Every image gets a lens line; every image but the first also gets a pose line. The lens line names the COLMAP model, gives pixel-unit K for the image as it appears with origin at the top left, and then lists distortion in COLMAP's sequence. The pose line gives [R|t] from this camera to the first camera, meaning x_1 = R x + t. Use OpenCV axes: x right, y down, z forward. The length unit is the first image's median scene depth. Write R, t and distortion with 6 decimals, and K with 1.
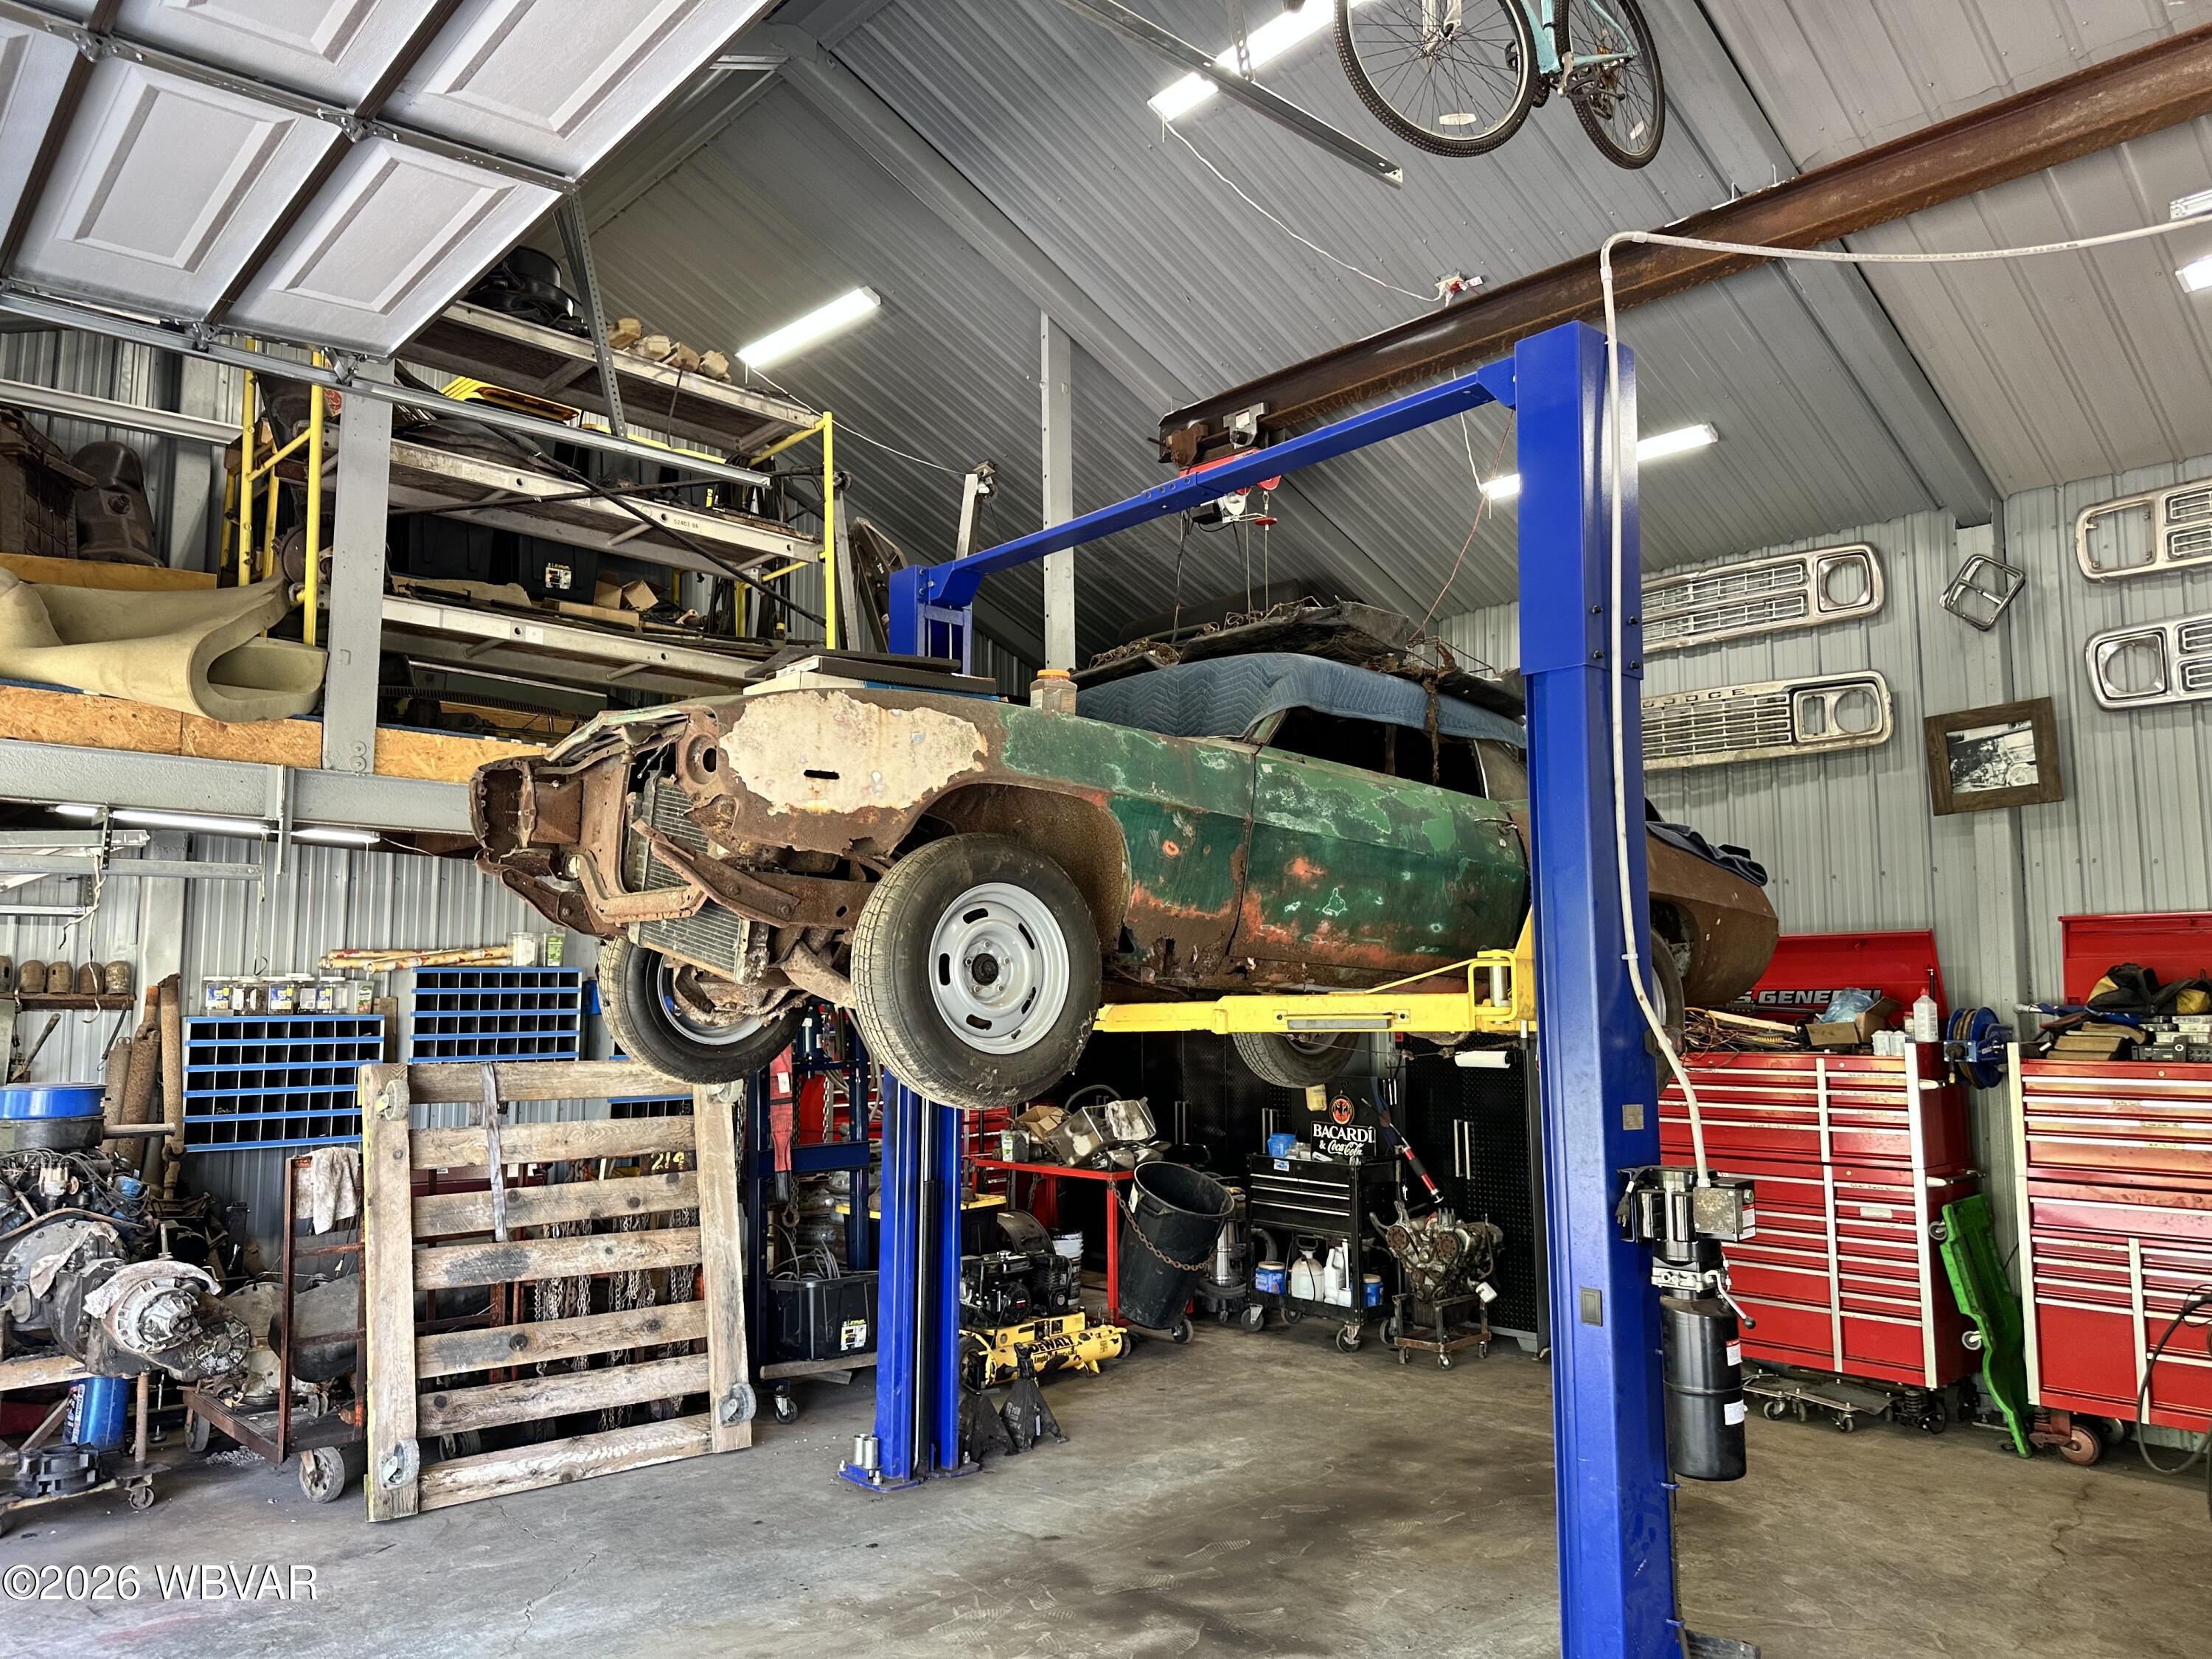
lens RADIAL K [[1548.6, 0, 1086.8], [0, 1548.6, 816.9], [0, 0, 1]] dist [0.062619, -0.082091]
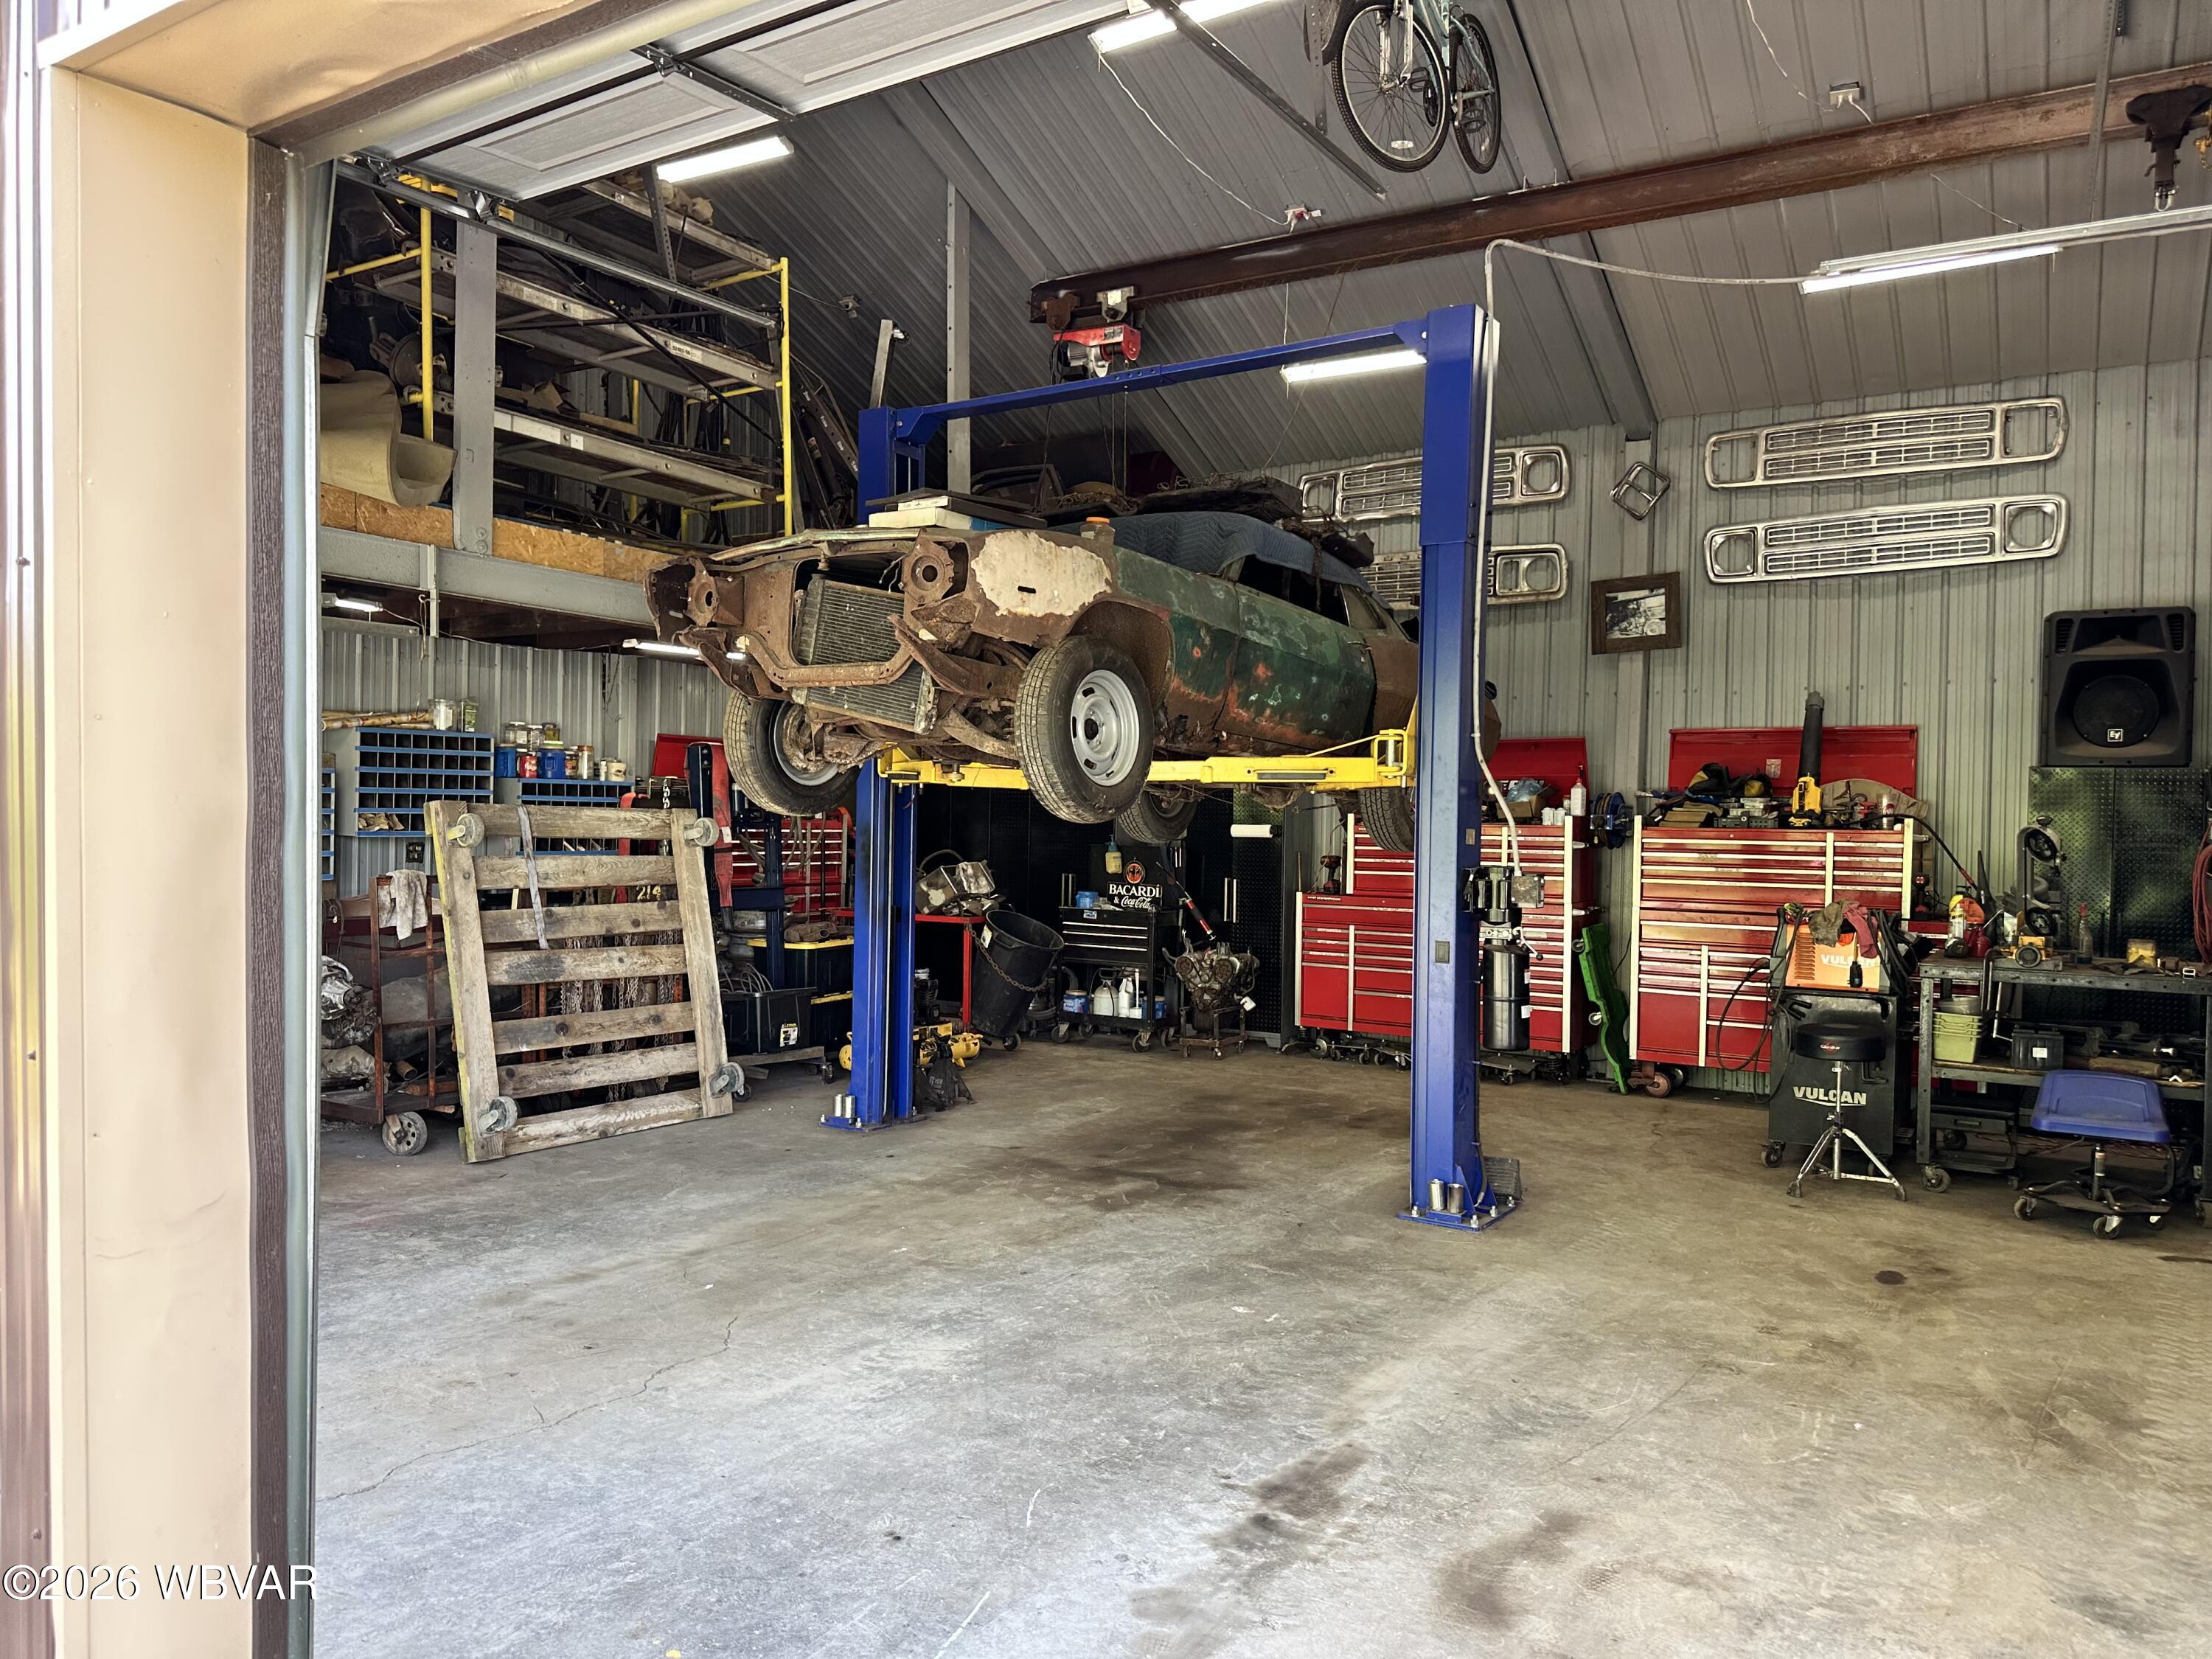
lens RADIAL K [[1548.6, 0, 1110.5], [0, 1548.6, 816.8], [0, 0, 1]] dist [0.062619, -0.082091]
pose [[0.964736, 0.020148, 0.262448, -0.267128], [-0.051604, 0.992194, 0.113522, 0.008681], [-0.258112, -0.123062, 0.958245, -0.260841]]
